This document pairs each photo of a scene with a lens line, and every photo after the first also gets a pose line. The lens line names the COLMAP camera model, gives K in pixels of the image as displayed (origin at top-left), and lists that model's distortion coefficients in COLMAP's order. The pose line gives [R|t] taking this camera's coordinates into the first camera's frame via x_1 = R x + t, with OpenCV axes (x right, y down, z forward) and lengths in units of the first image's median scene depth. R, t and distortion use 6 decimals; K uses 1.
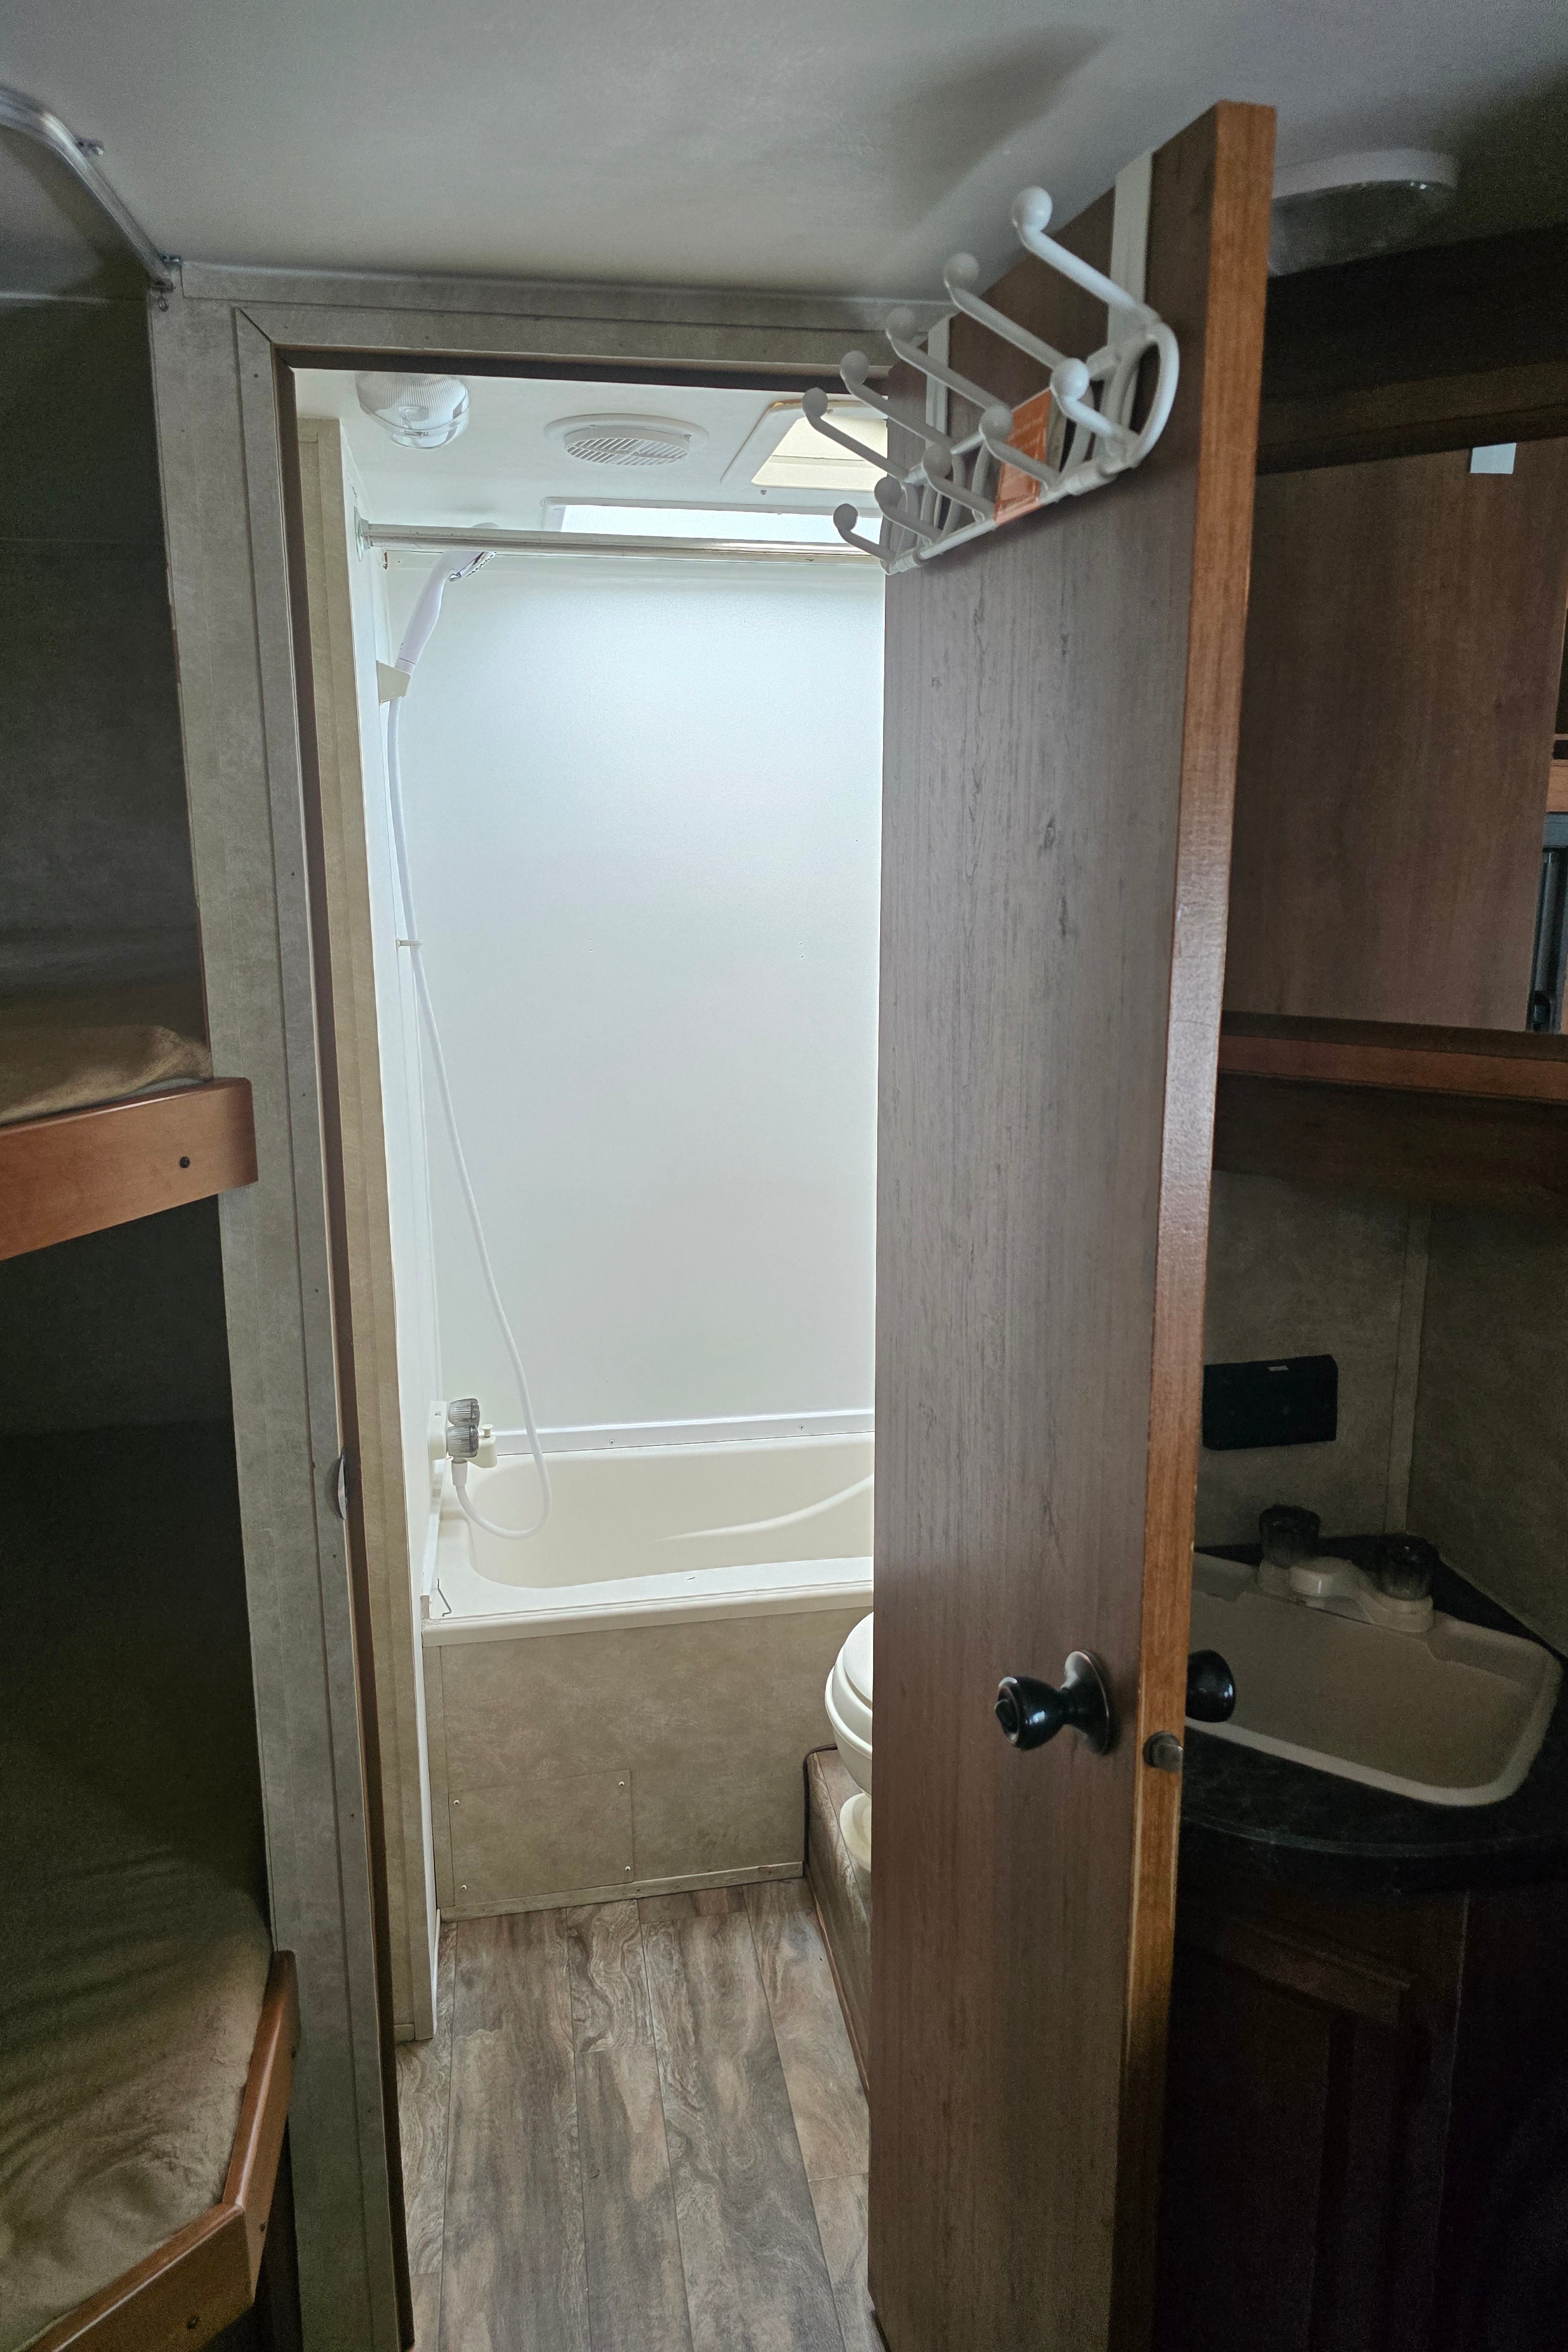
lens RADIAL K [[1574.2, 0, 785.8], [0, 1574.2, 1168.4], [0, 0, 1]] dist [0.056319, -0.056833]
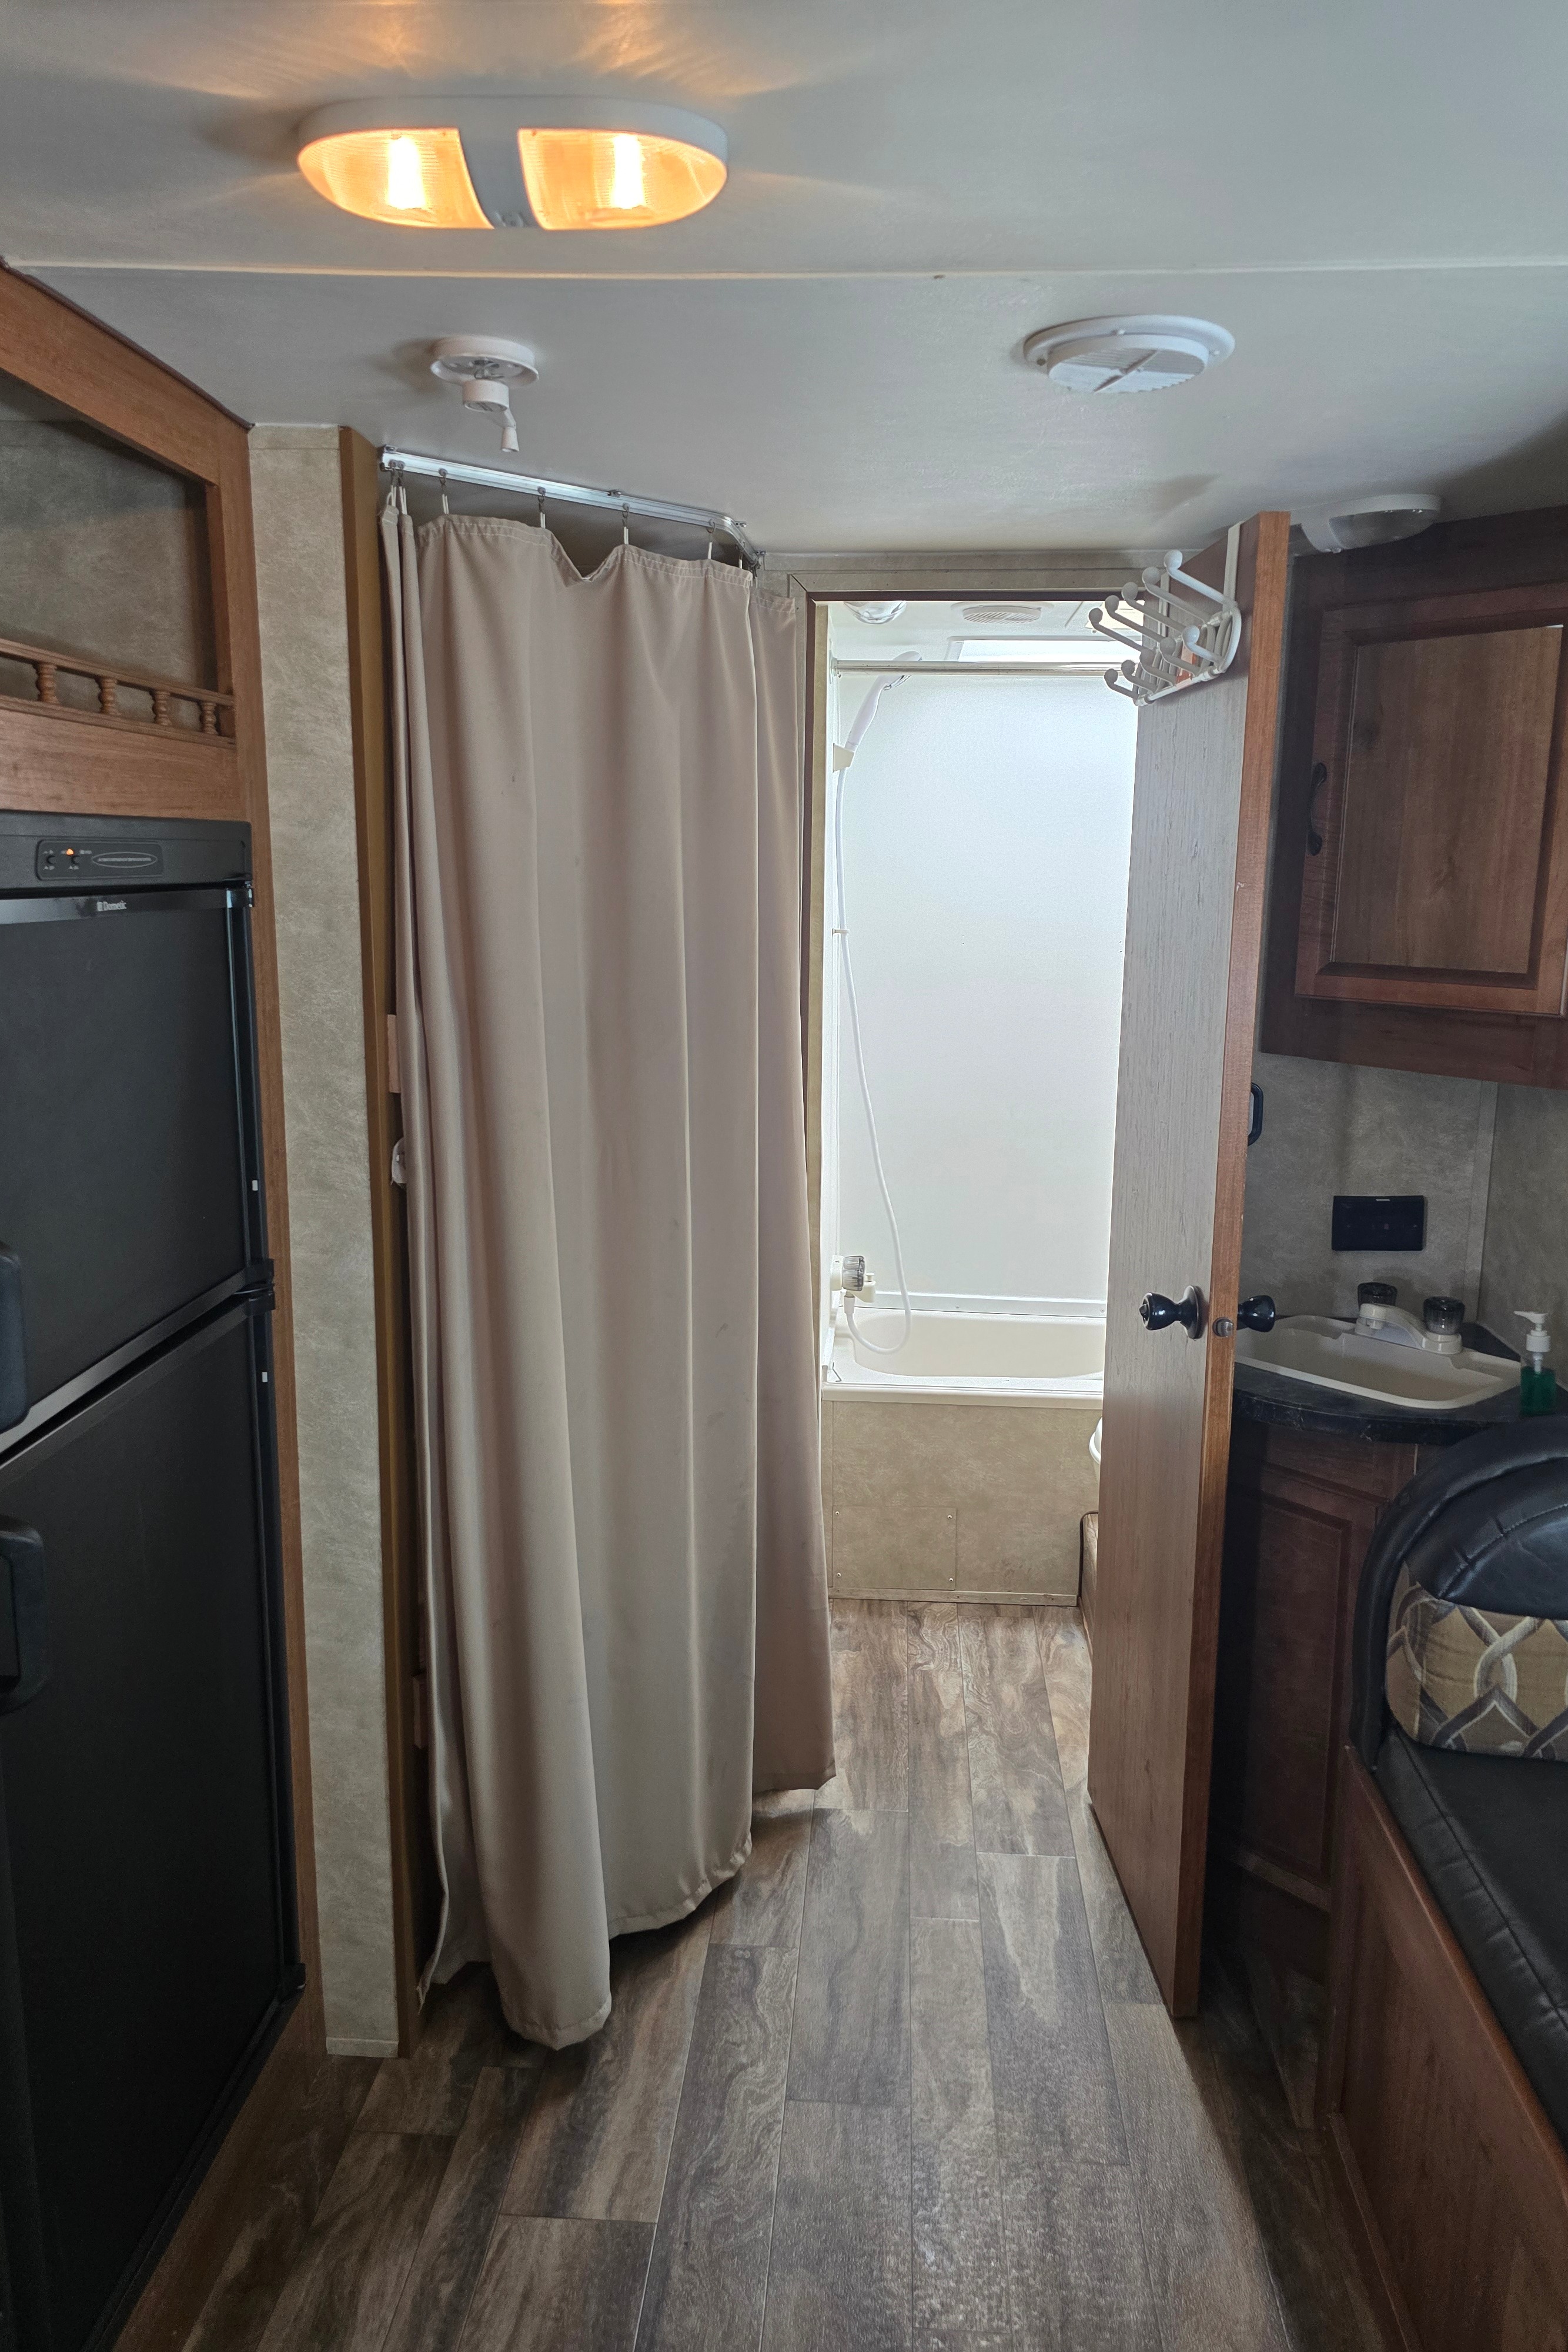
lens RADIAL K [[1574.2, 0, 798.2], [0, 1574.2, 1154.6], [0, 0, 1]] dist [0.056319, -0.056833]
pose [[0.971798, 0.054894, -0.229338, 0.106886], [-0.061536, 0.997864, -0.021907, 0.150130], [0.227645, 0.035401, 0.973100, -0.637713]]
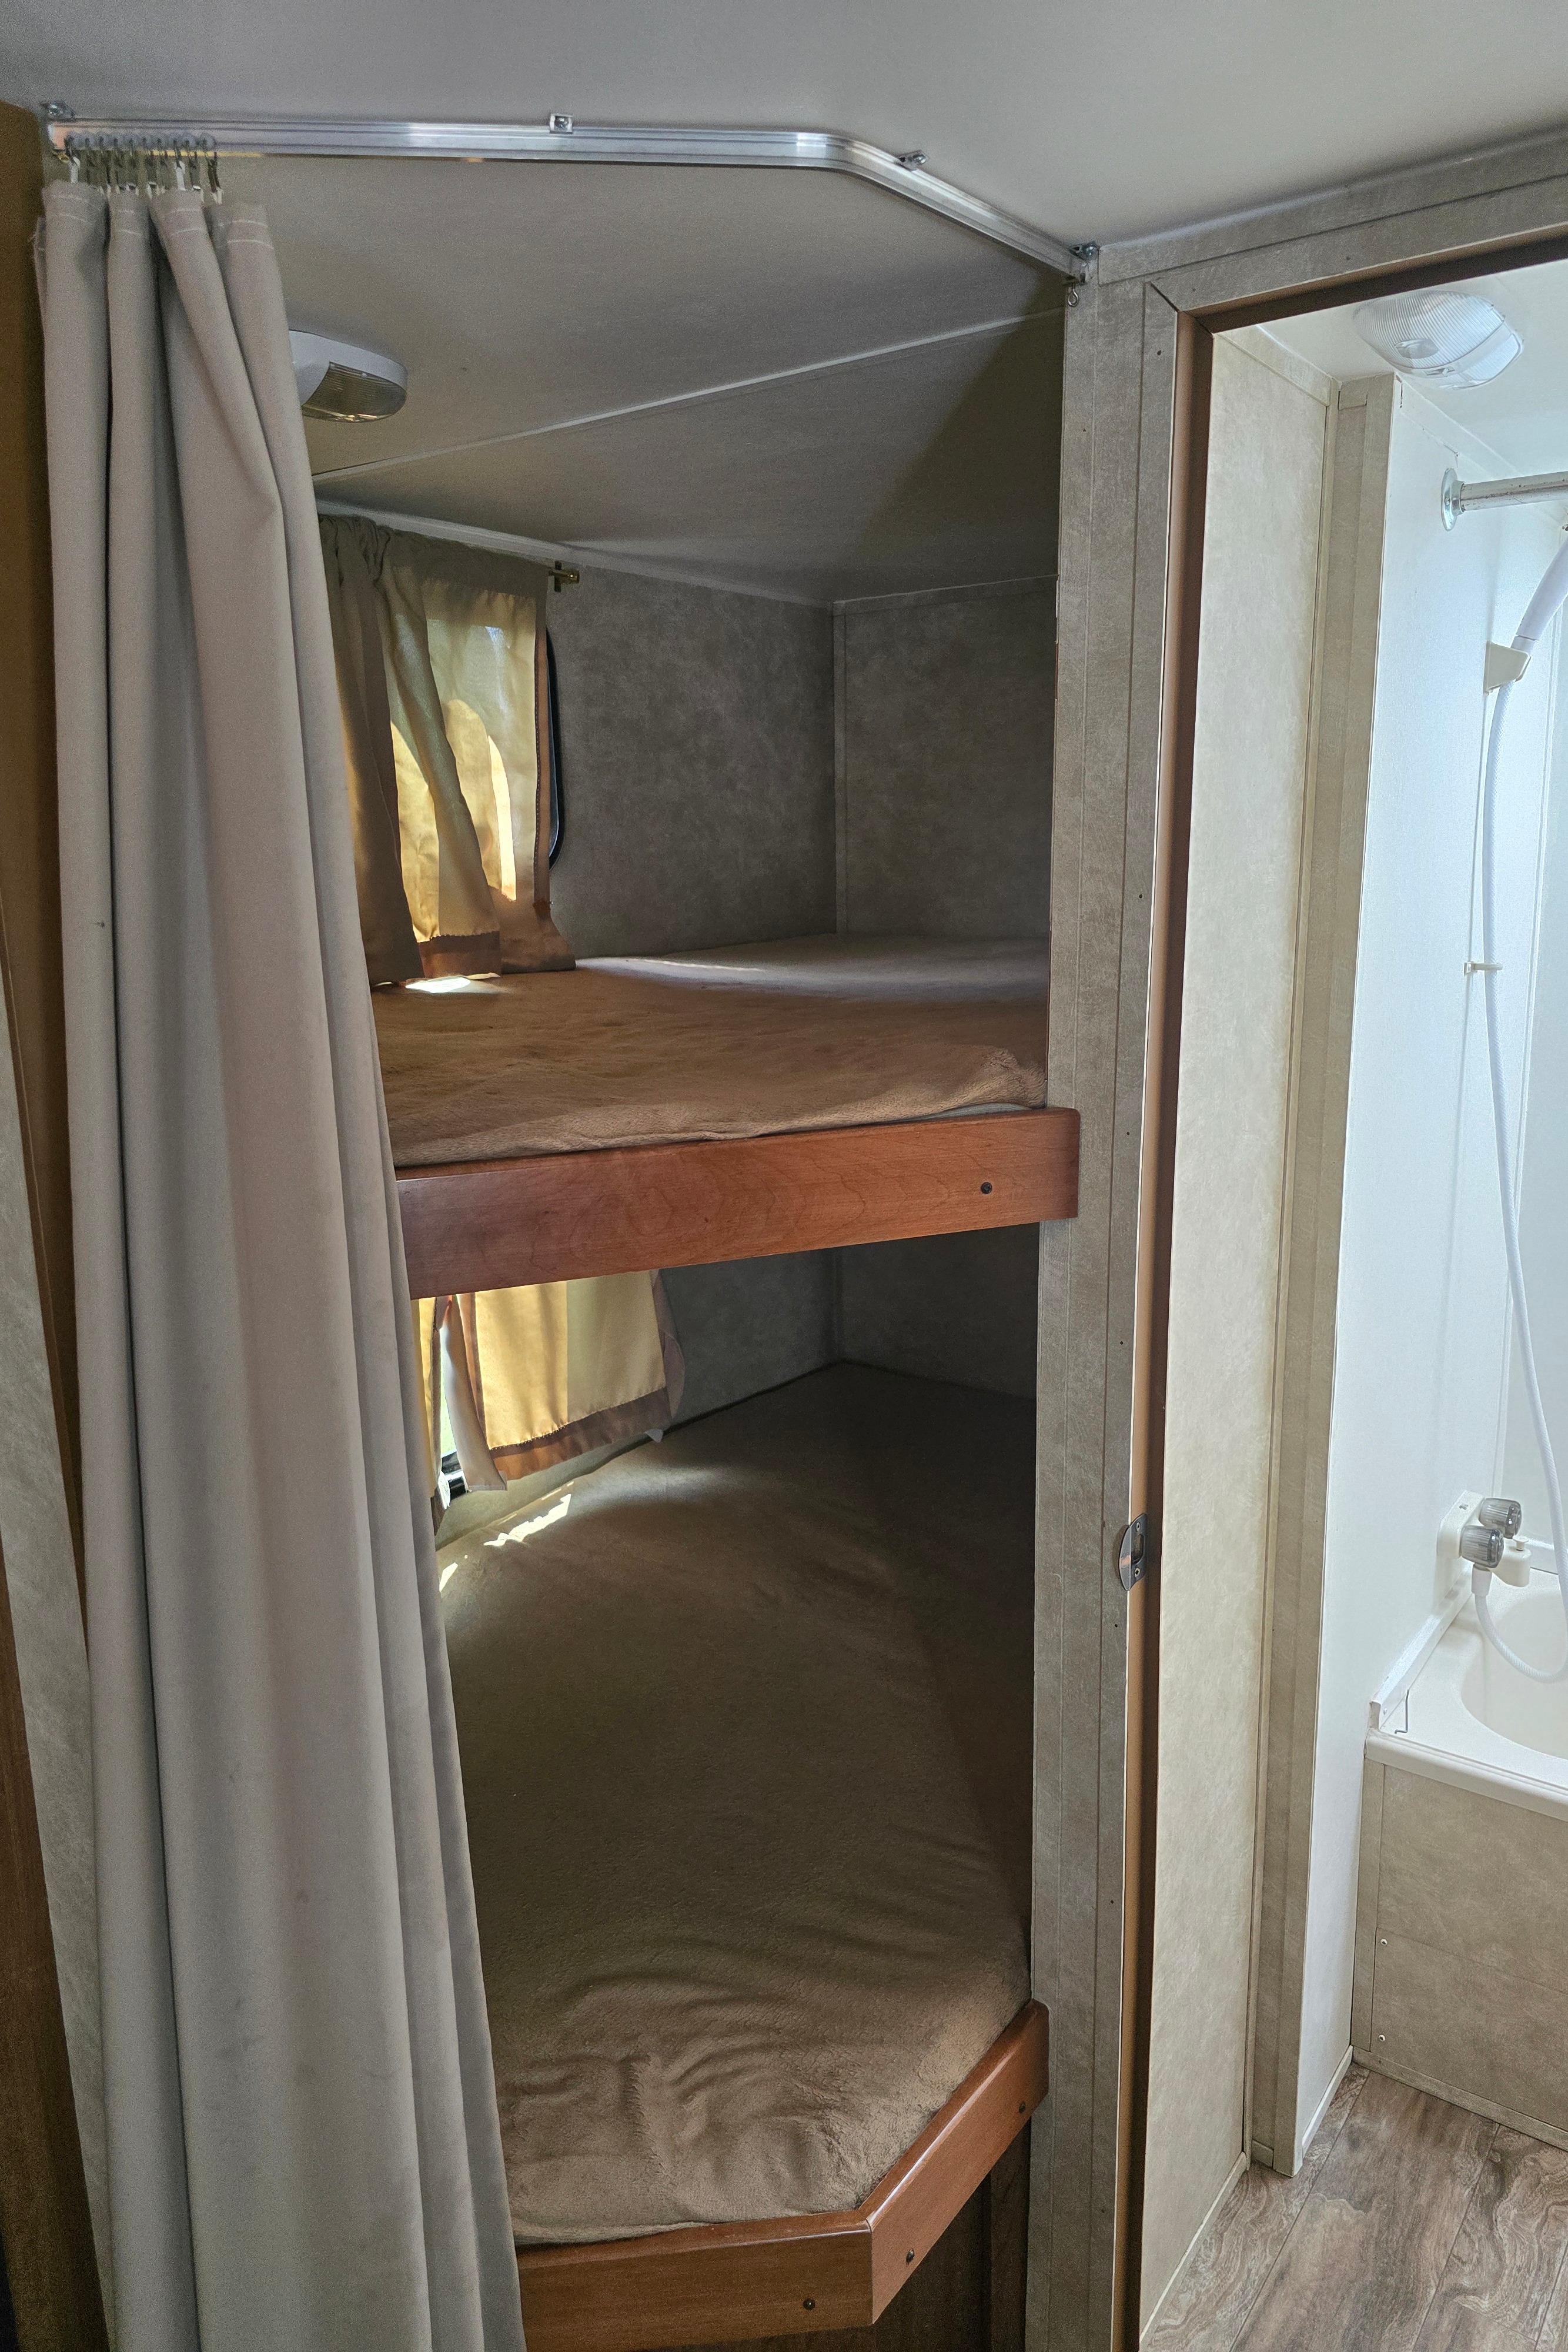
lens RADIAL K [[1574.2, 0, 791.1], [0, 1574.2, 1195.4], [0, 0, 1]] dist [0.056319, -0.056833]
pose [[0.694733, 0.143711, -0.704765, 0.187213], [-0.134448, 0.988513, 0.069038, -0.041282], [0.706591, 0.046791, 0.706074, 0.177455]]
